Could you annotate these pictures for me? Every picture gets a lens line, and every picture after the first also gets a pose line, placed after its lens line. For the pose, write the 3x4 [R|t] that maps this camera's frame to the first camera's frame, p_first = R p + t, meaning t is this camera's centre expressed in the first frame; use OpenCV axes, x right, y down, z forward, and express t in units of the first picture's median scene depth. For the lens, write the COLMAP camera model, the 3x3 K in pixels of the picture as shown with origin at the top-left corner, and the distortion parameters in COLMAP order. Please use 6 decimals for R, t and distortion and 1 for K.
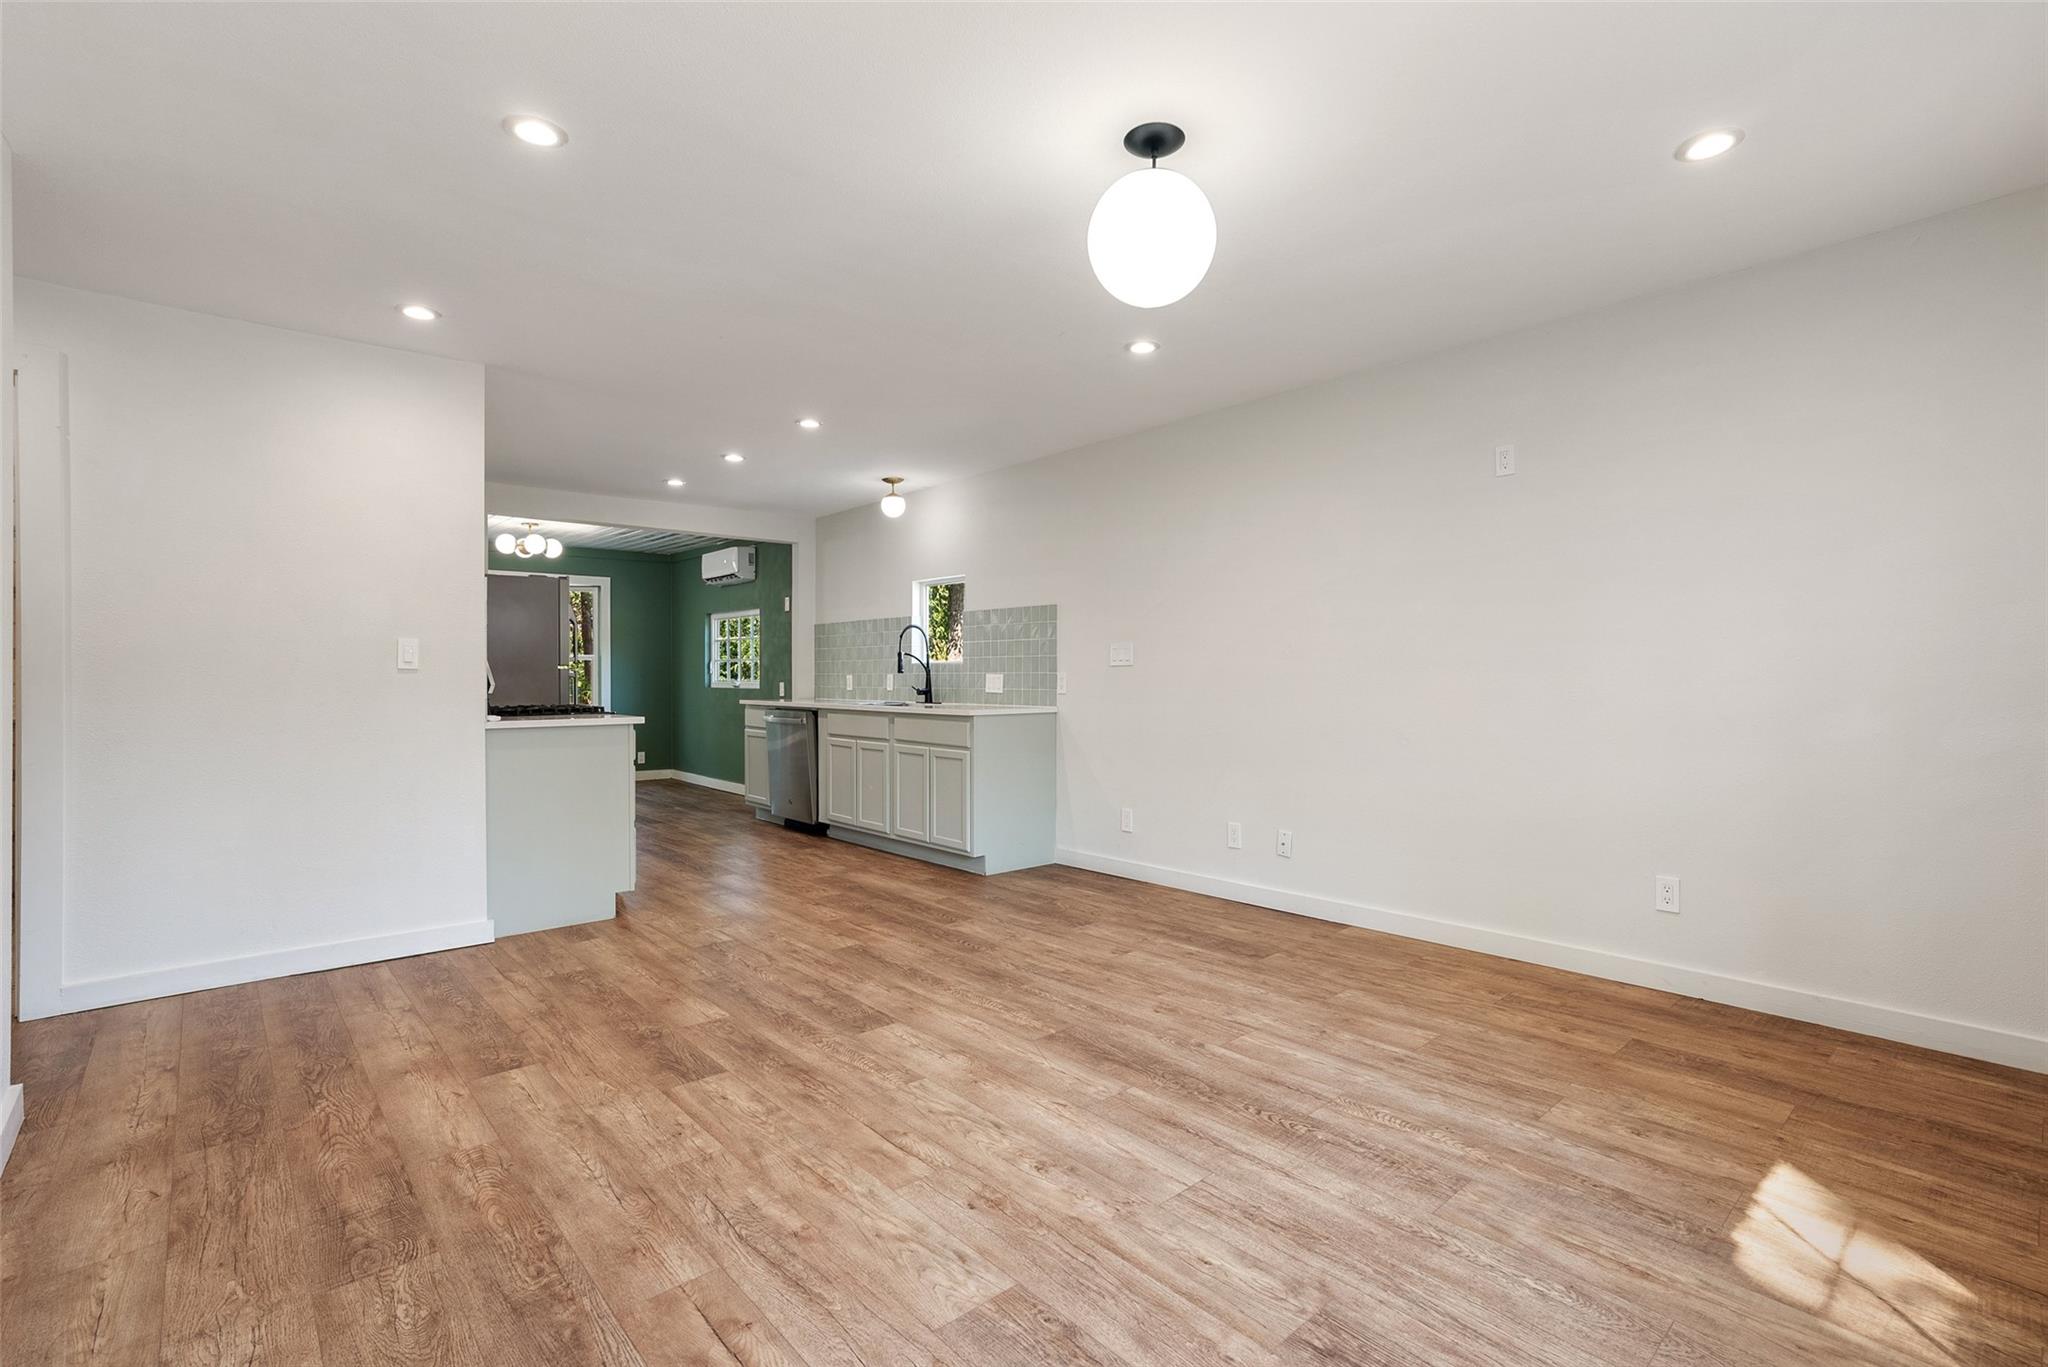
lens RADIAL K [[920.4, 0, 1023.1], [0, 920.4, 694.9], [0, 0, 1]] dist [0.016645, 0.003442]
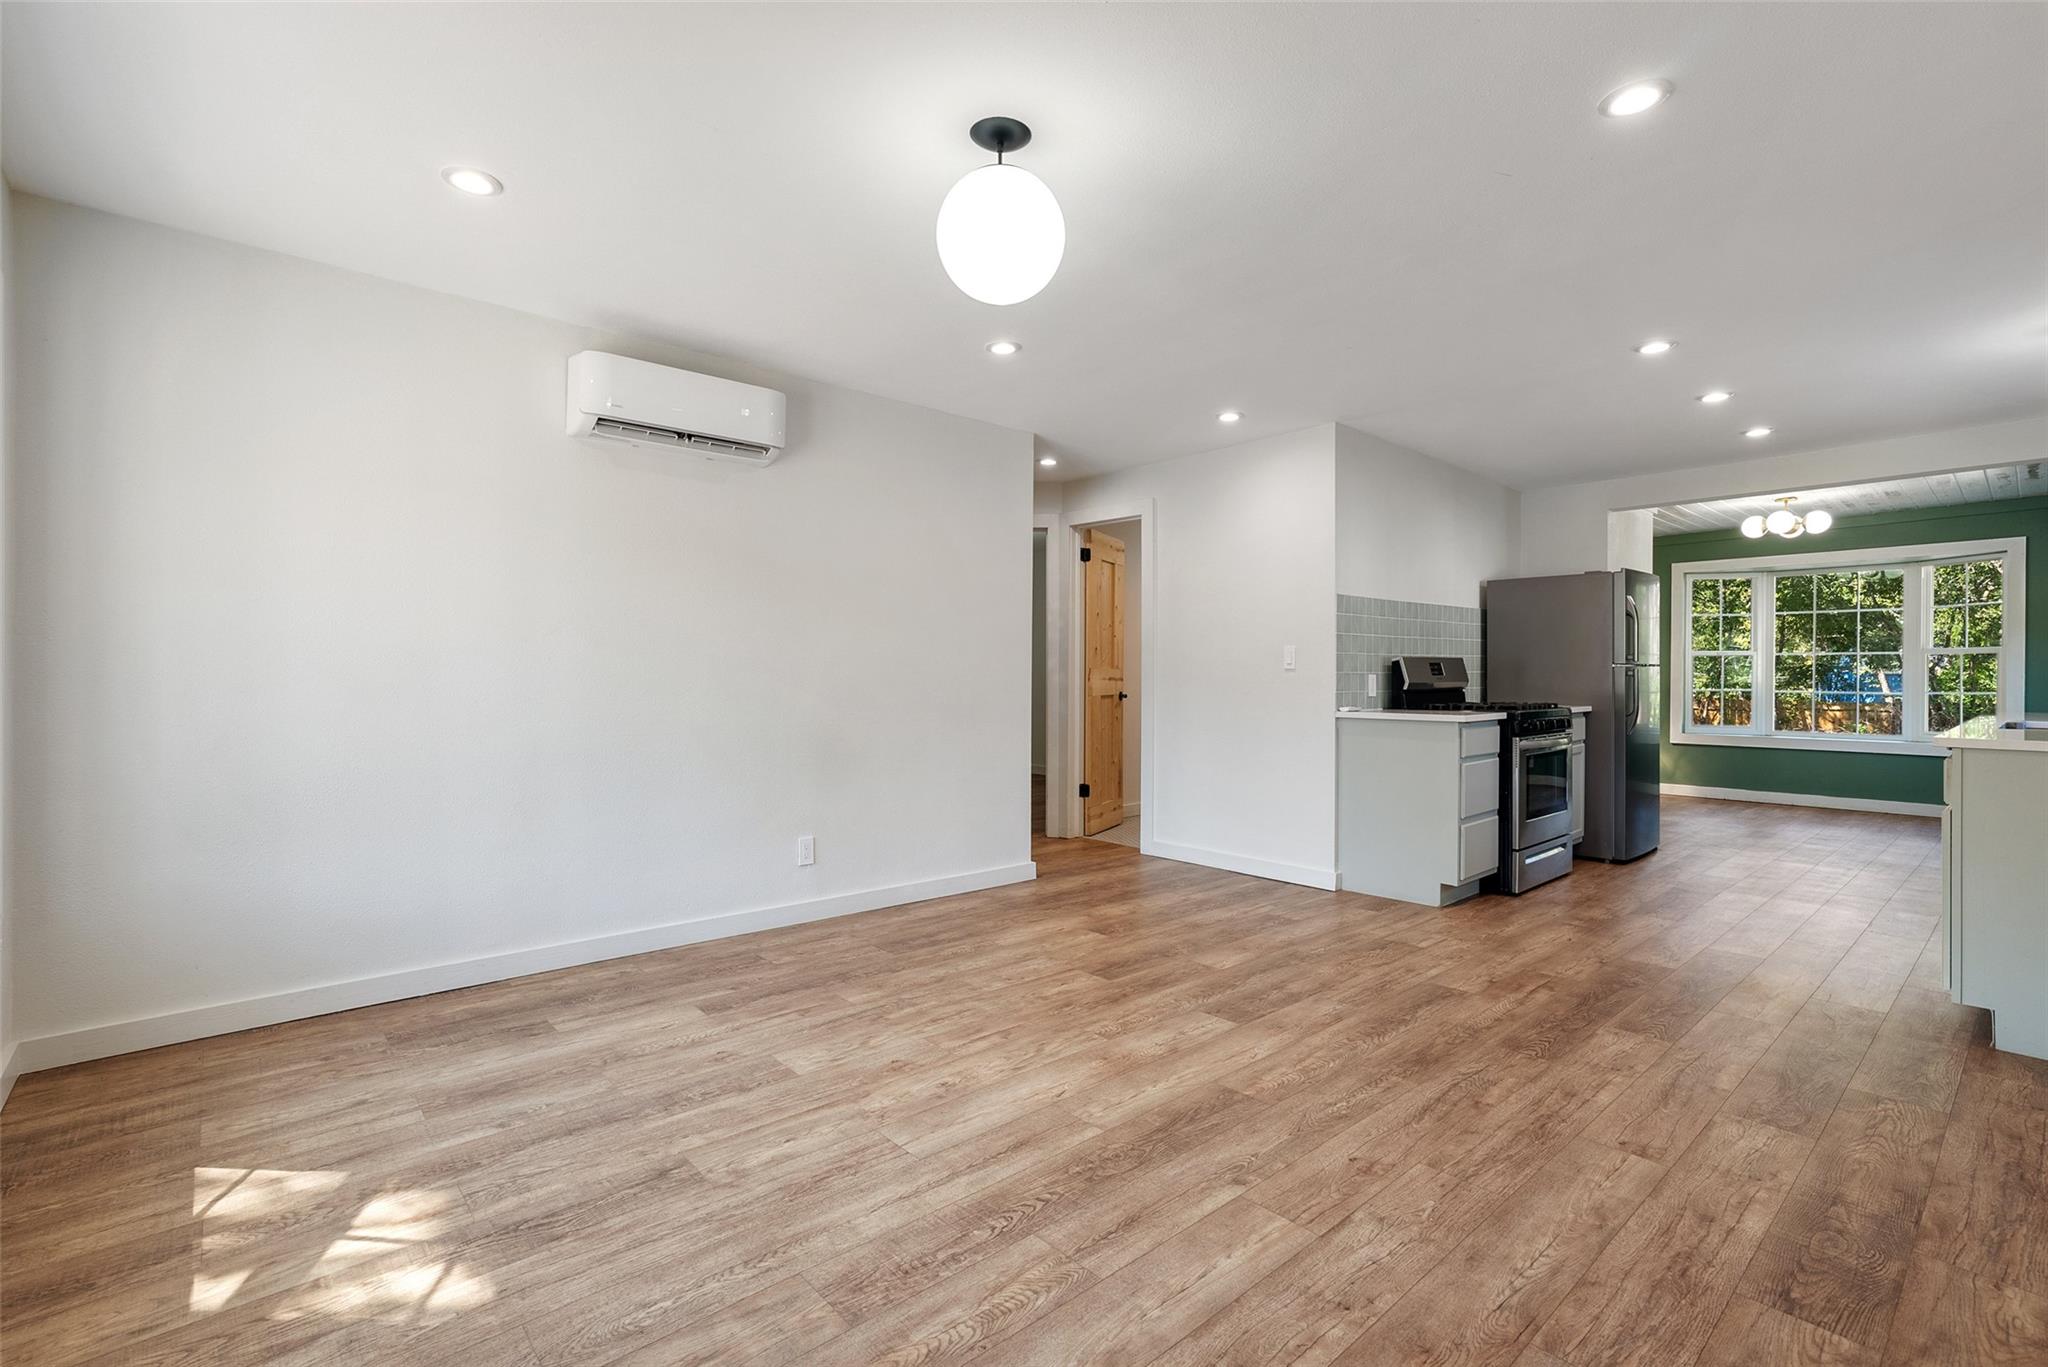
lens RADIAL K [[920.4, 0, 1021.6], [0, 920.4, 676.9], [0, 0, 1]] dist [0.016645, 0.003442]
pose [[-0.022449, -0.011541, -0.999681, 0.975408], [-0.005572, 0.999919, -0.011419, -0.001460], [0.999732, 0.005314, -0.022511, 0.902436]]
